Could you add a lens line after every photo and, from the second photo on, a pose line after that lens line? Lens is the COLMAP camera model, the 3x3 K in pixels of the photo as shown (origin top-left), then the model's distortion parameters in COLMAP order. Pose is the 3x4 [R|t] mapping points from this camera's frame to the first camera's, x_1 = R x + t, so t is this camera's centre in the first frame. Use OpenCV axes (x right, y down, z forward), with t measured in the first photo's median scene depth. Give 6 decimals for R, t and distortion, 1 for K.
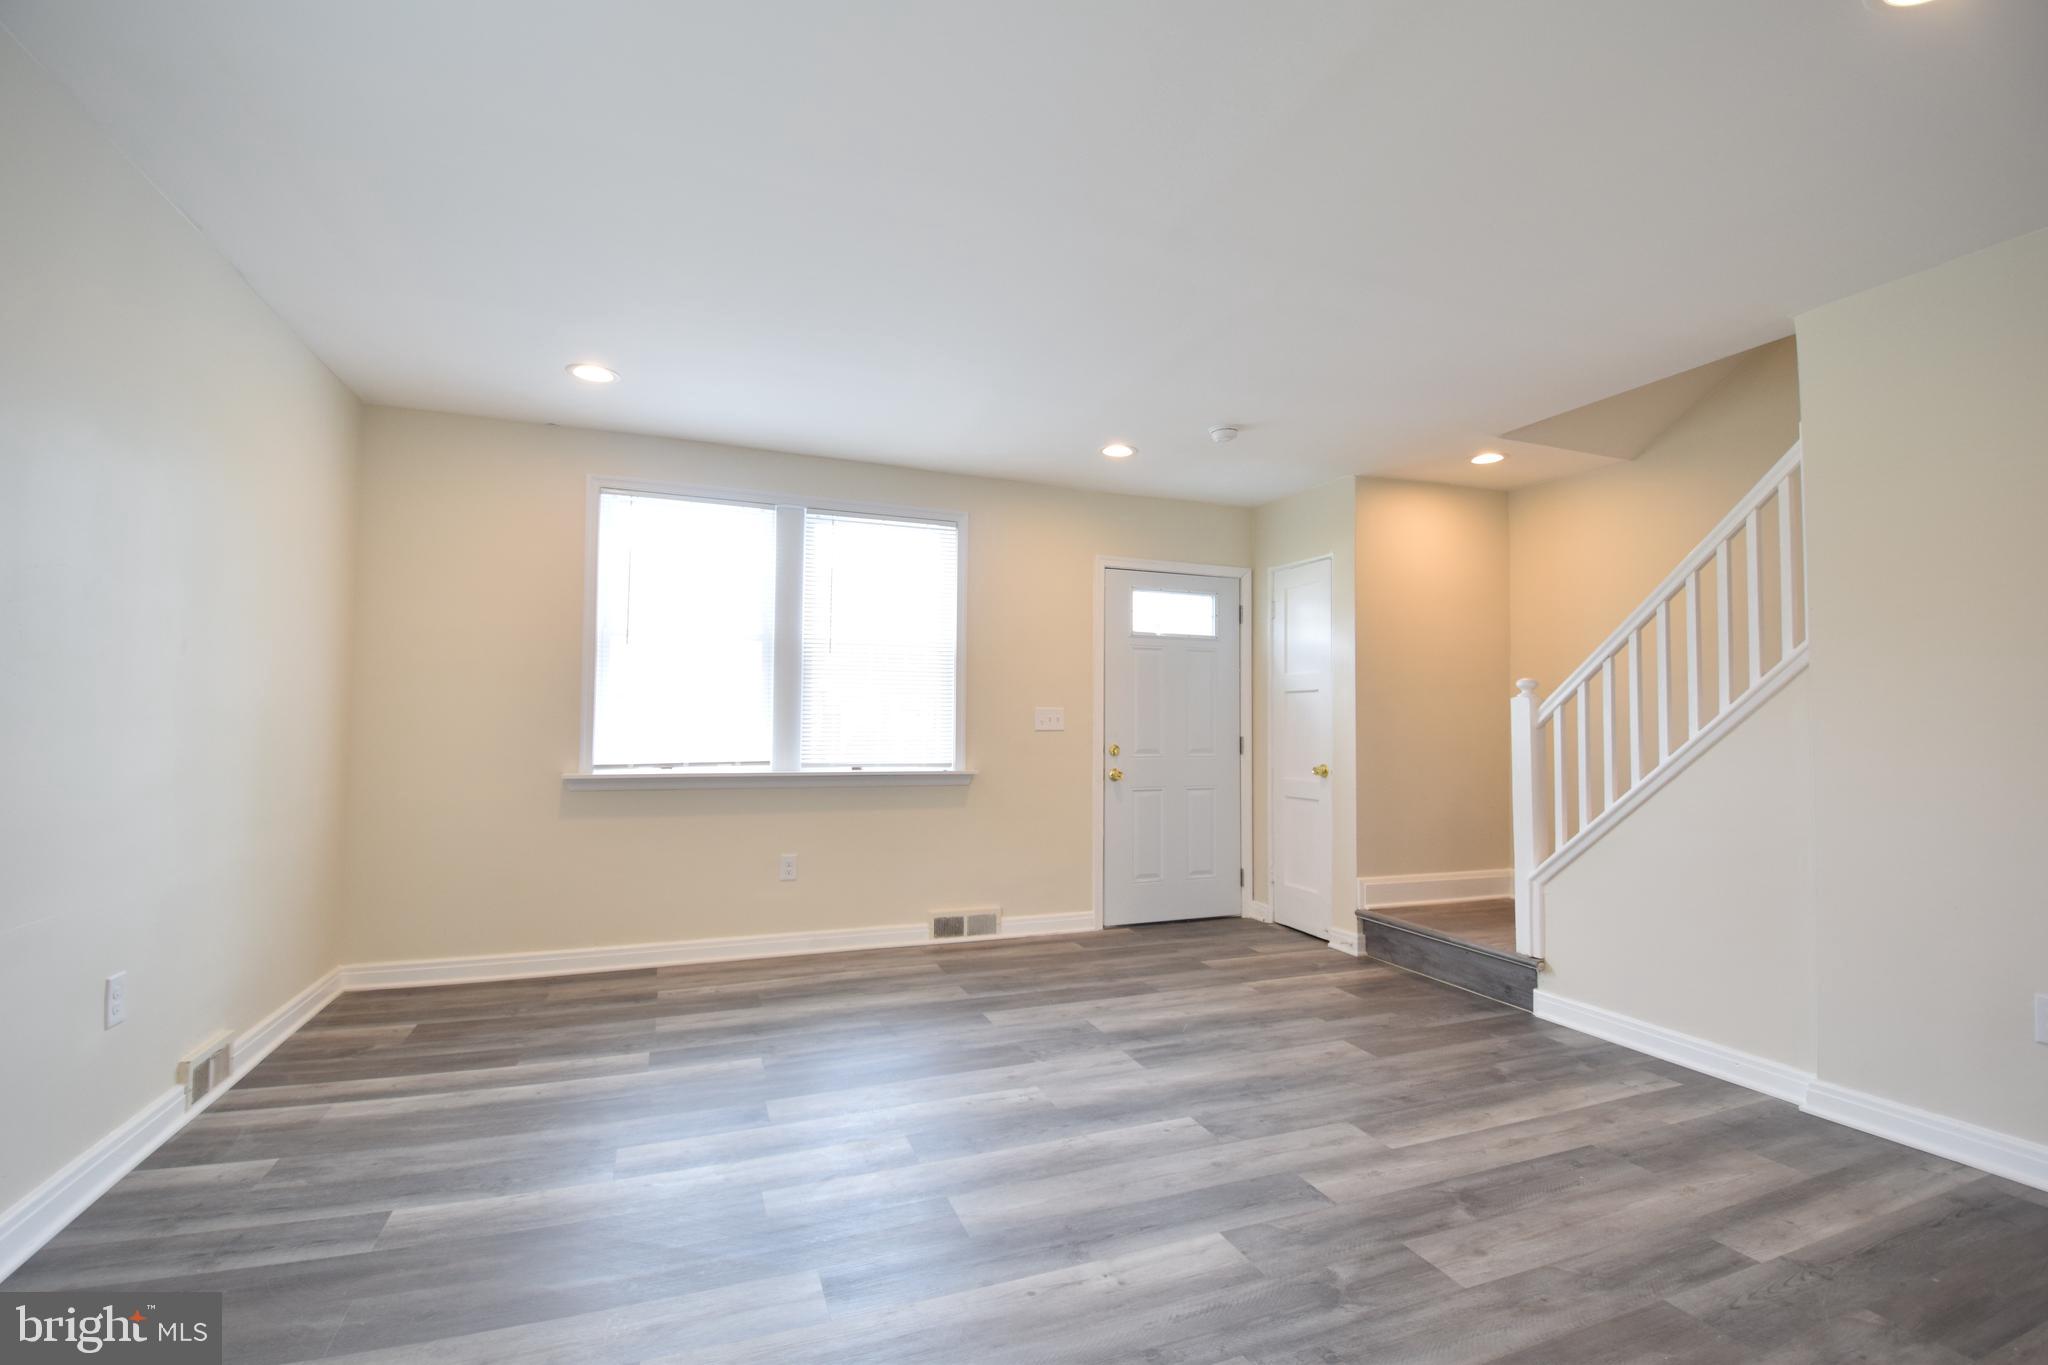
lens RADIAL K [[895.3, 0, 1028.8], [0, 895.3, 675.3], [0, 0, 1]] dist [0.005105, -0.013277]
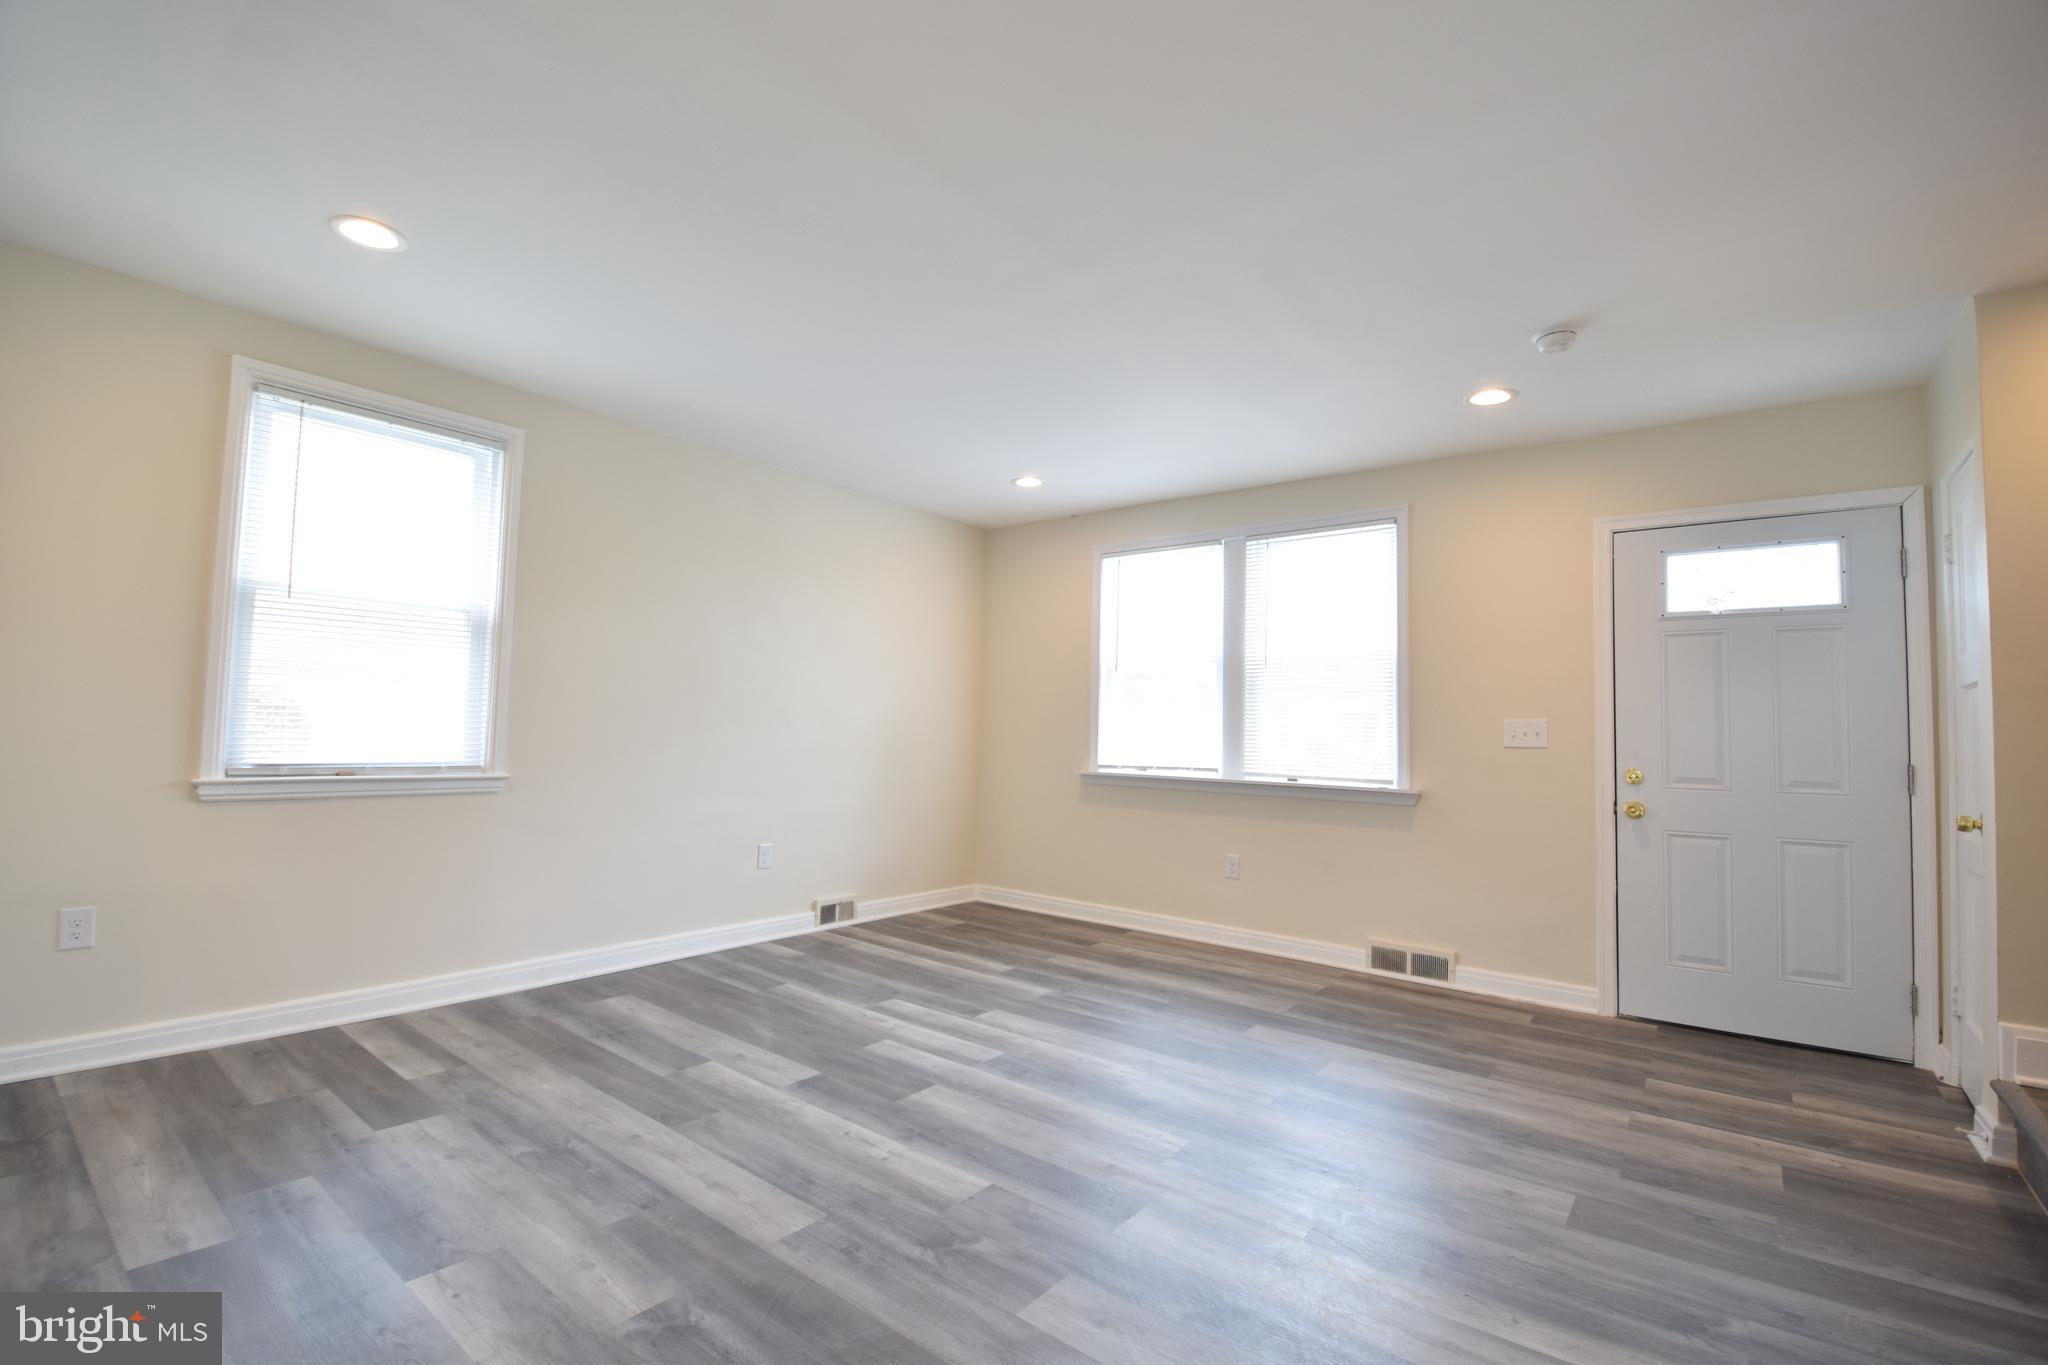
lens RADIAL K [[895.3, 0, 1020.6], [0, 895.3, 672.1], [0, 0, 1]] dist [0.005105, -0.013277]
pose [[0.505033, -0.057584, -0.861177, 0.582222], [0.022479, 0.998311, -0.053572, 0.031521], [0.862807, 0.007697, 0.505475, 0.232571]]
